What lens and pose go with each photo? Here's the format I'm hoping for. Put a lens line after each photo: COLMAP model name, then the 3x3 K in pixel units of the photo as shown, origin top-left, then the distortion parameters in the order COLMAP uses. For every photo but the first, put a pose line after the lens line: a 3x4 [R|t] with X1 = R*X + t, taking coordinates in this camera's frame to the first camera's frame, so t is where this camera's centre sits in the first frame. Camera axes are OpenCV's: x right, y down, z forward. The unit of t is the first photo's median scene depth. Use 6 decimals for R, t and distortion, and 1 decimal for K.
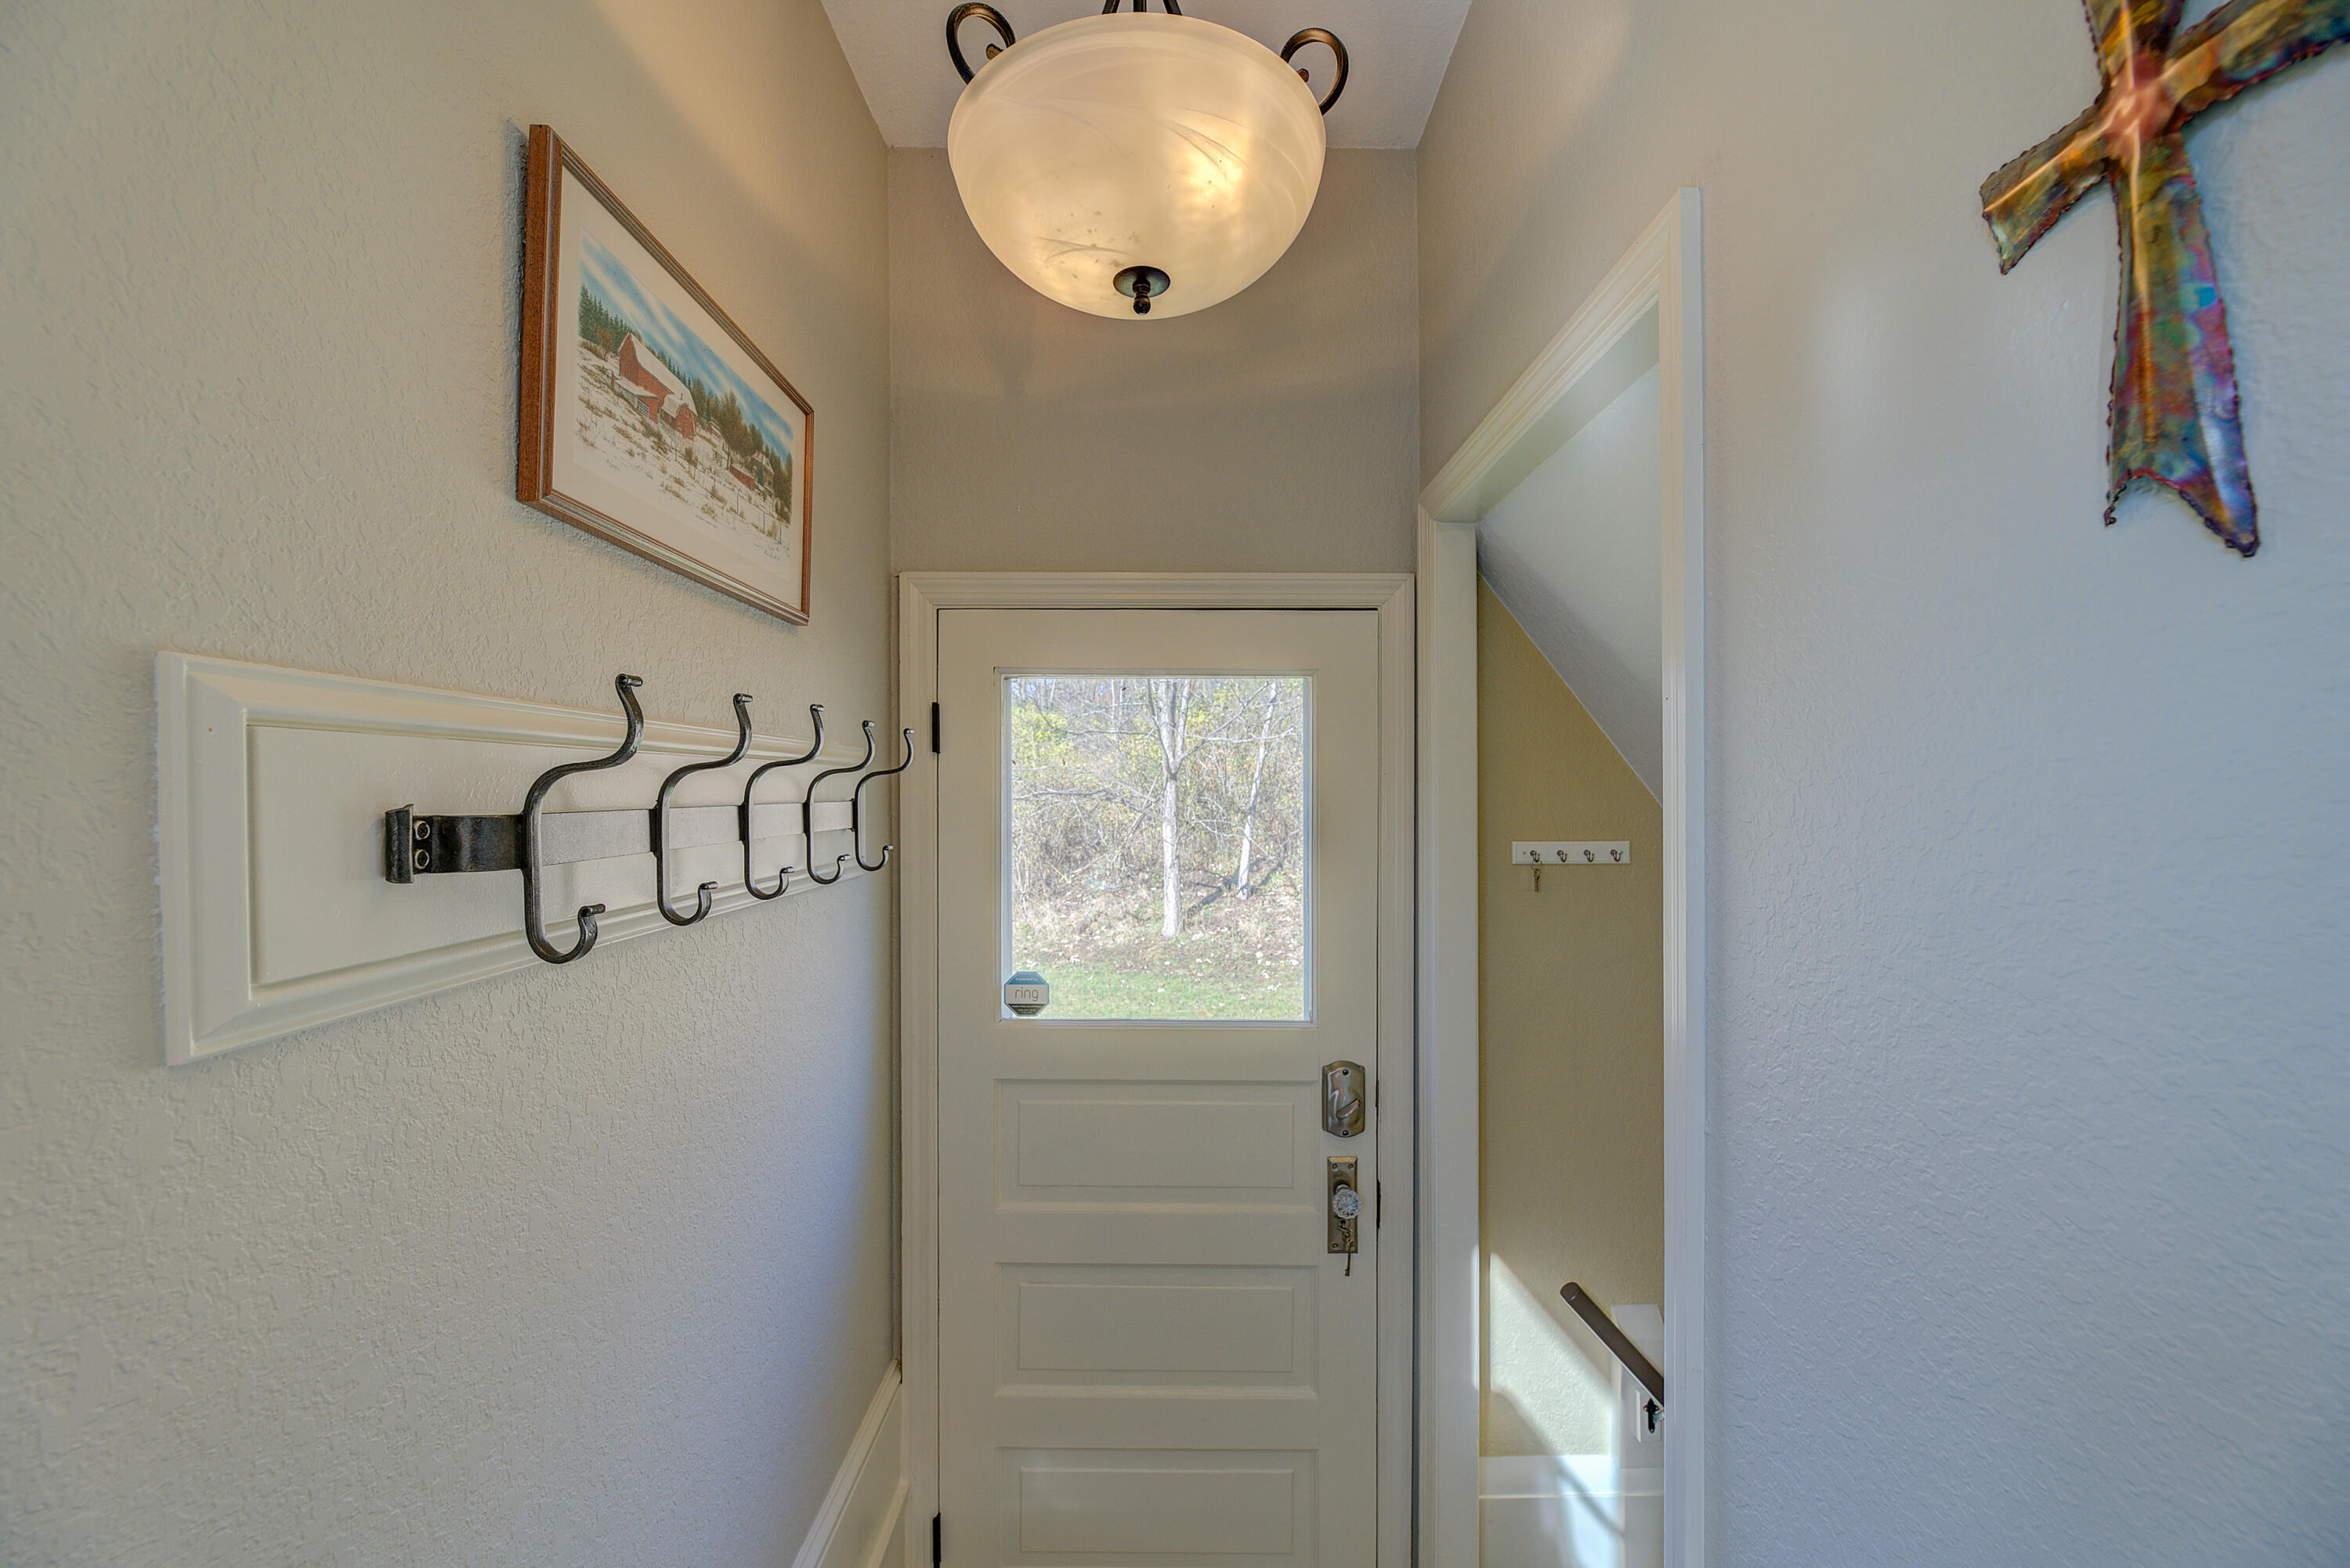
lens RADIAL K [[958.8, 0, 1154.7], [0, 958.8, 779.9], [0, 0, 1]] dist [-0.007744, -0.000969]
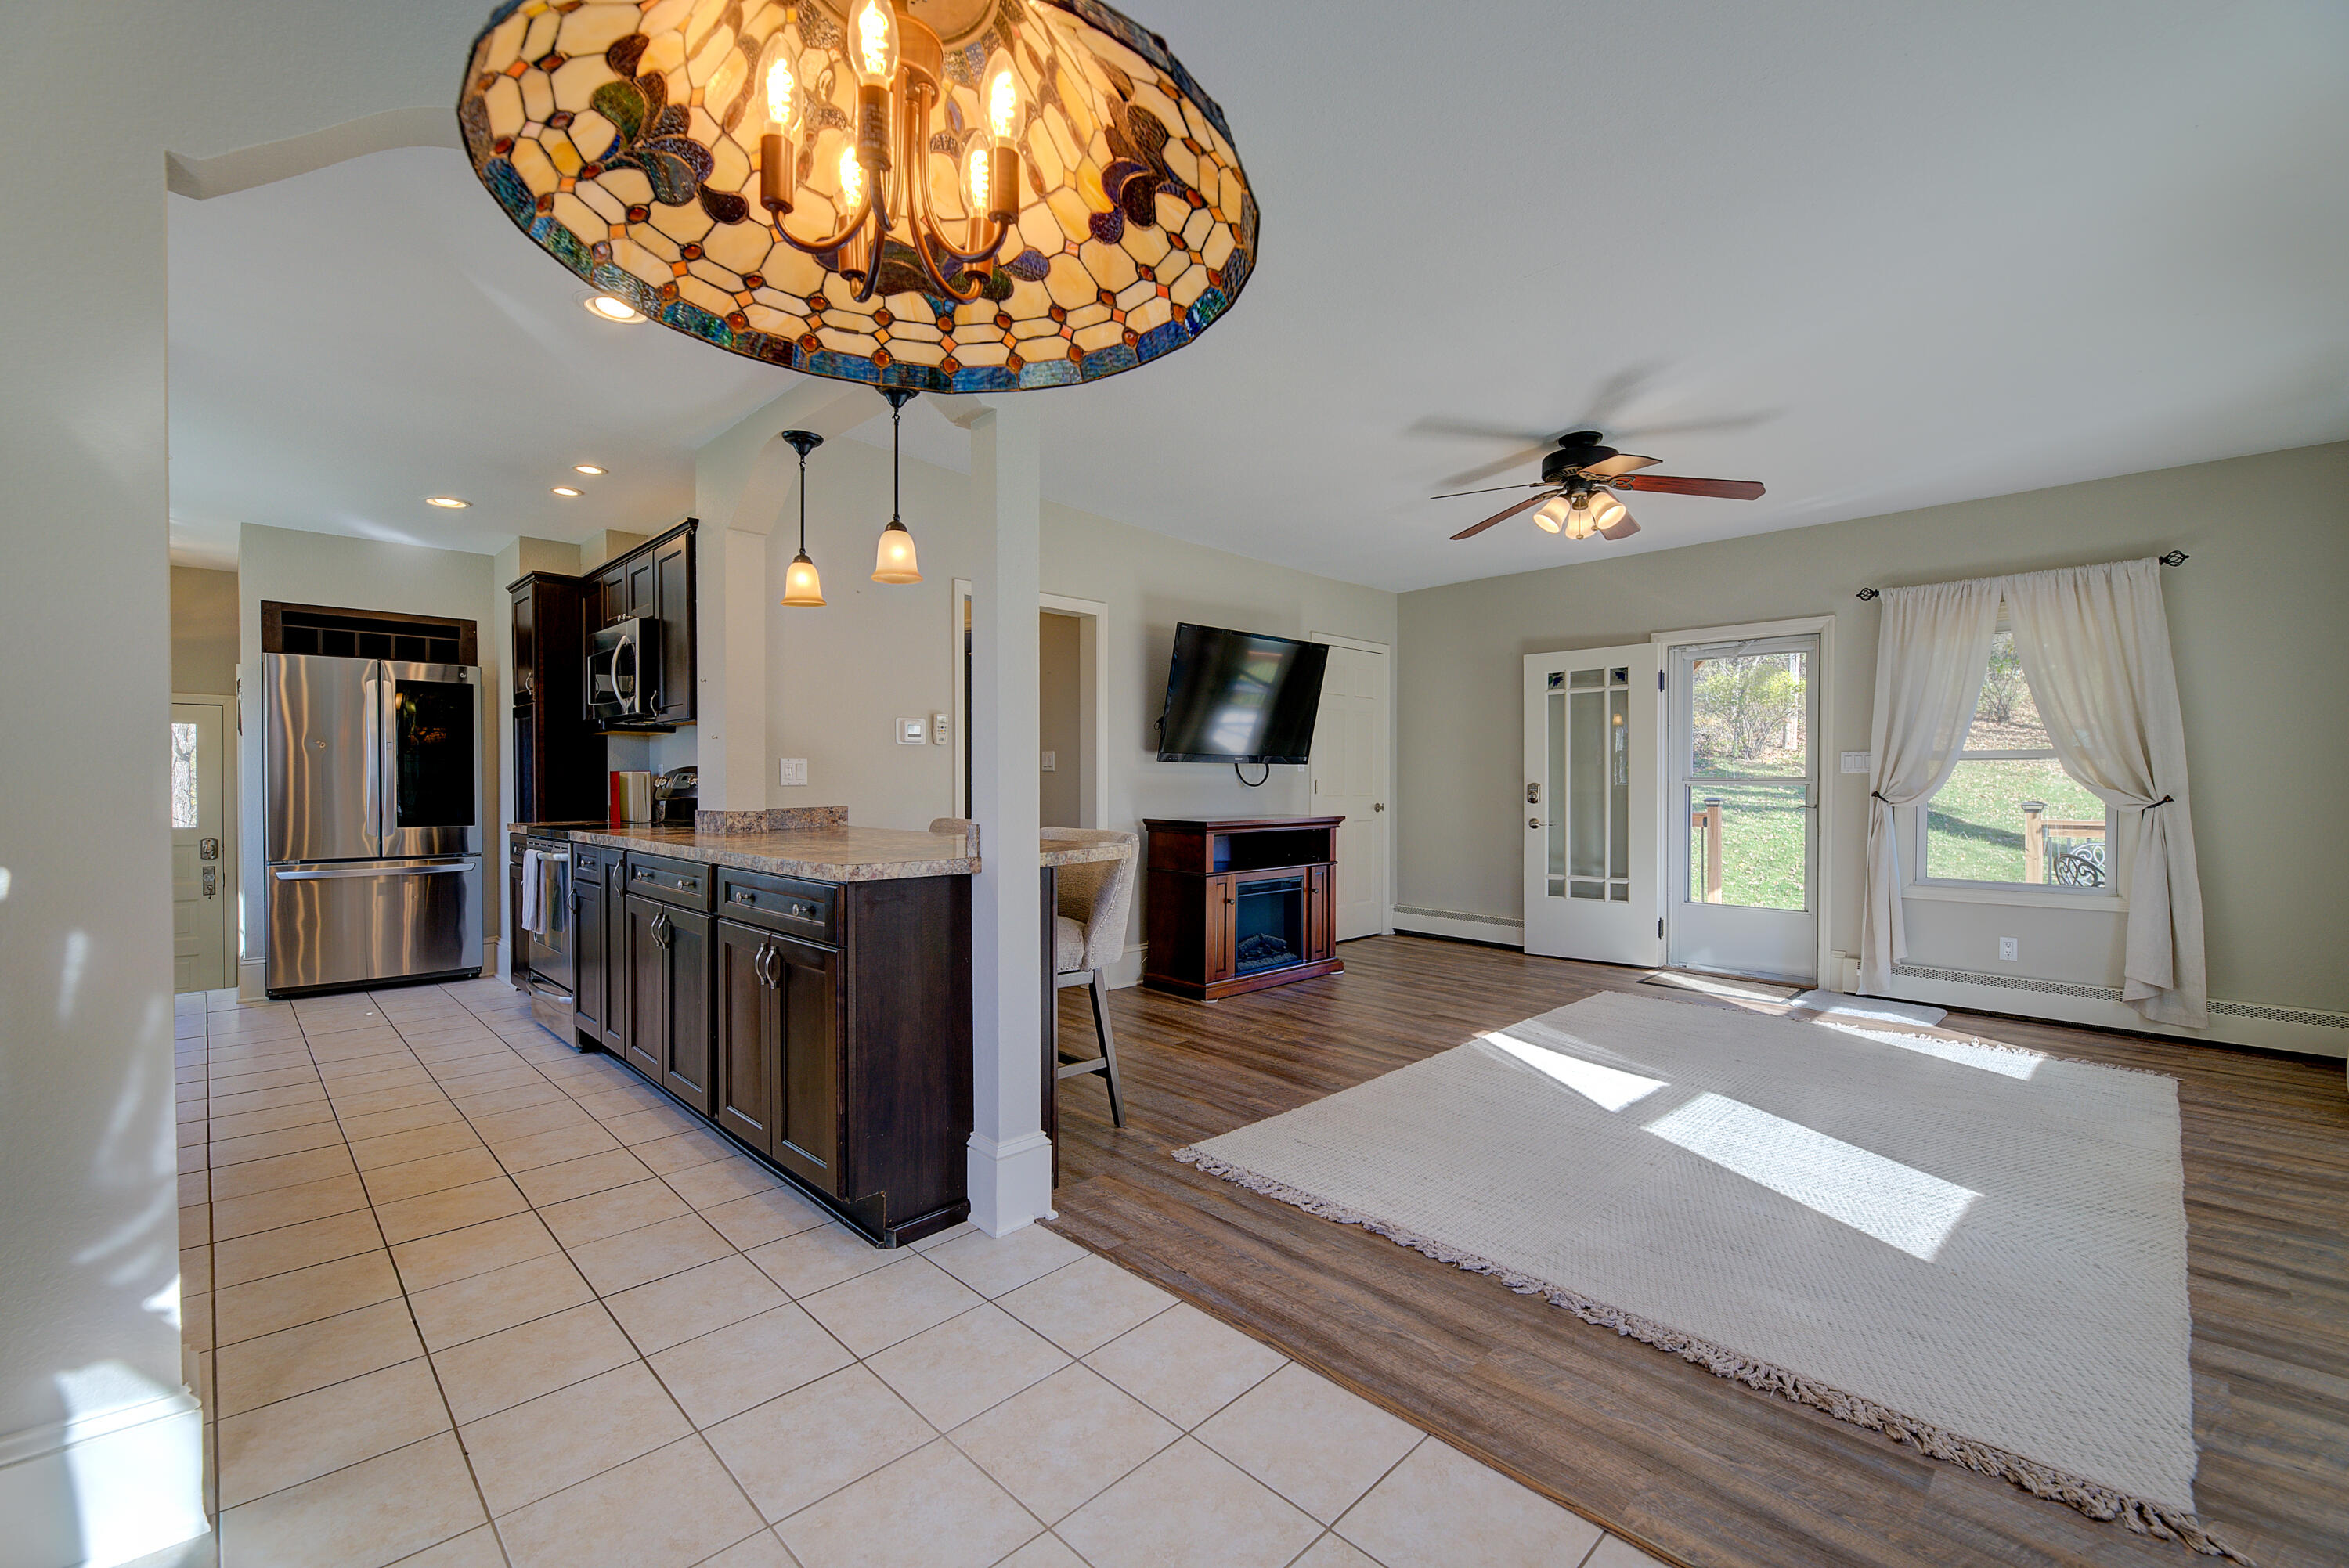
lens RADIAL K [[1044.5, 0, 1246.3], [0, 1044.5, 789.6], [0, 0, 1]] dist [-0.009934, -0.000325]
pose [[0.689955, -0.005365, 0.723833, 0.082817], [0.002191, 0.999983, 0.005323, 0.113985], [-0.723849, -0.002087, 0.689955, -4.196155]]
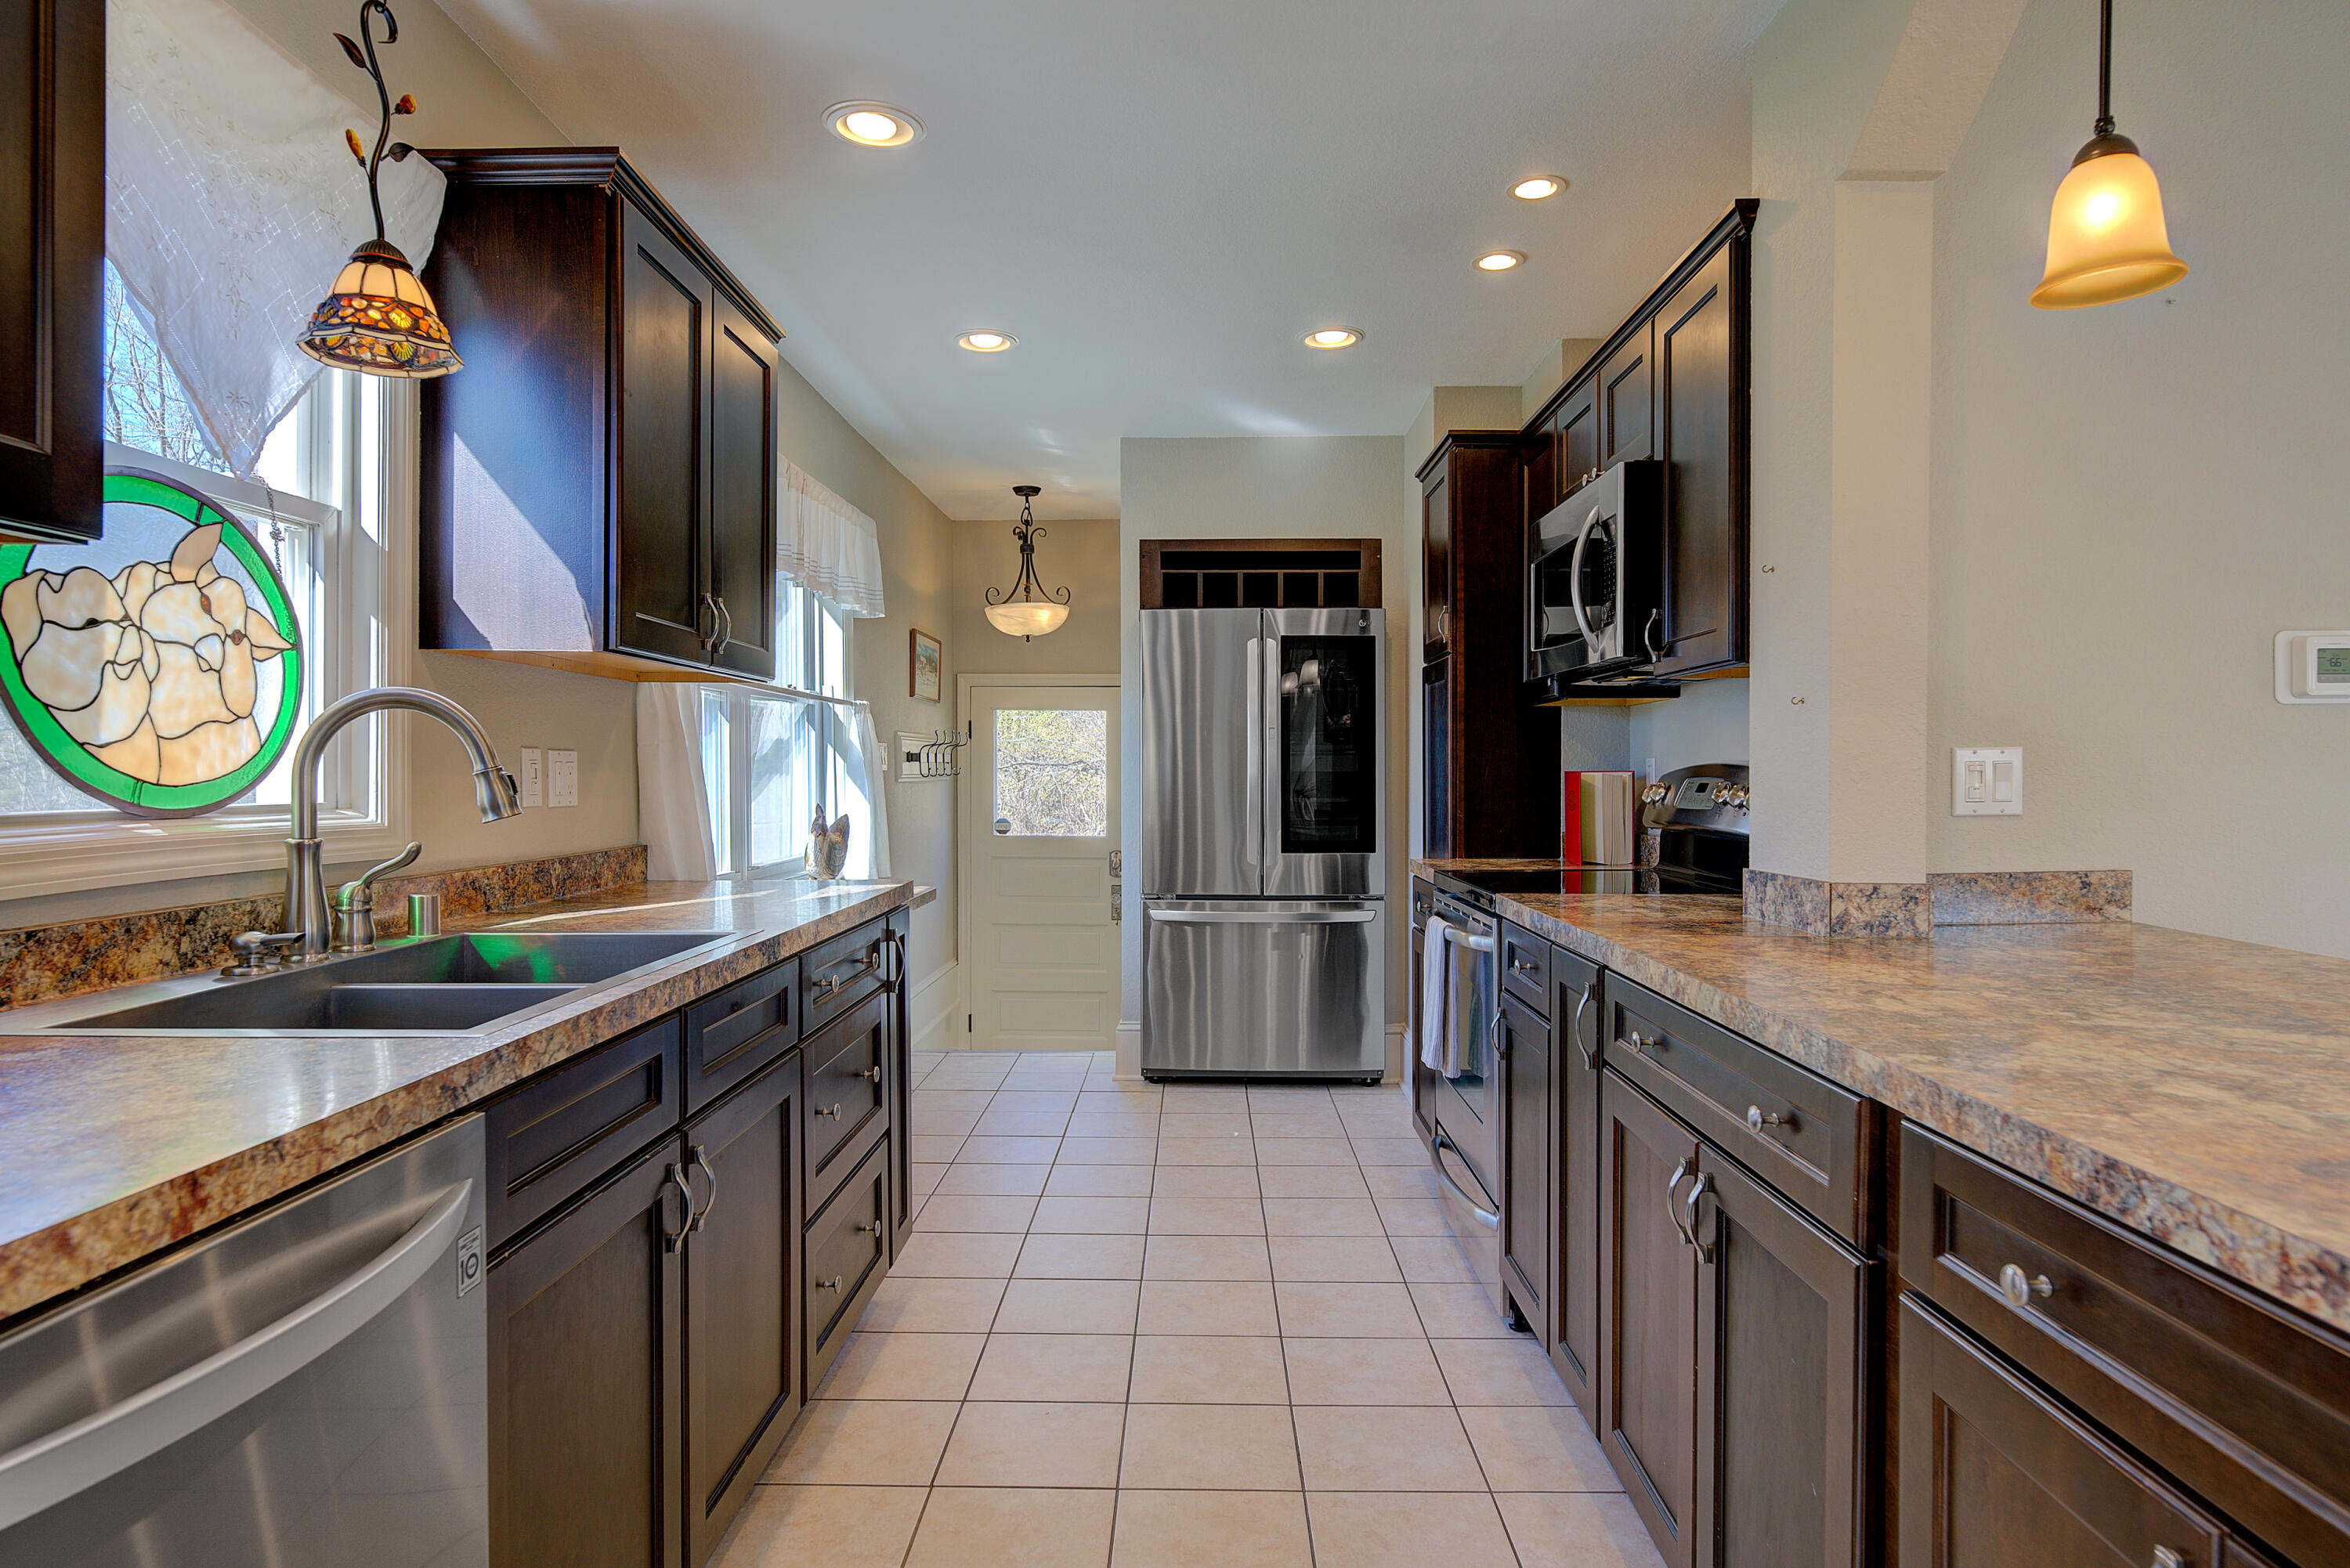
lens RADIAL K [[1345.4, 0, 1161.2], [0, 1345.4, 788.7], [0, 0, 1]] dist [0.012062, -0.001580]
pose [[0.999673, 0.000590, -0.025548, 0.422837], [-0.000269, 0.999921, 0.012564, 0.069370], [0.025553, -0.012553, 0.999595, -2.869303]]
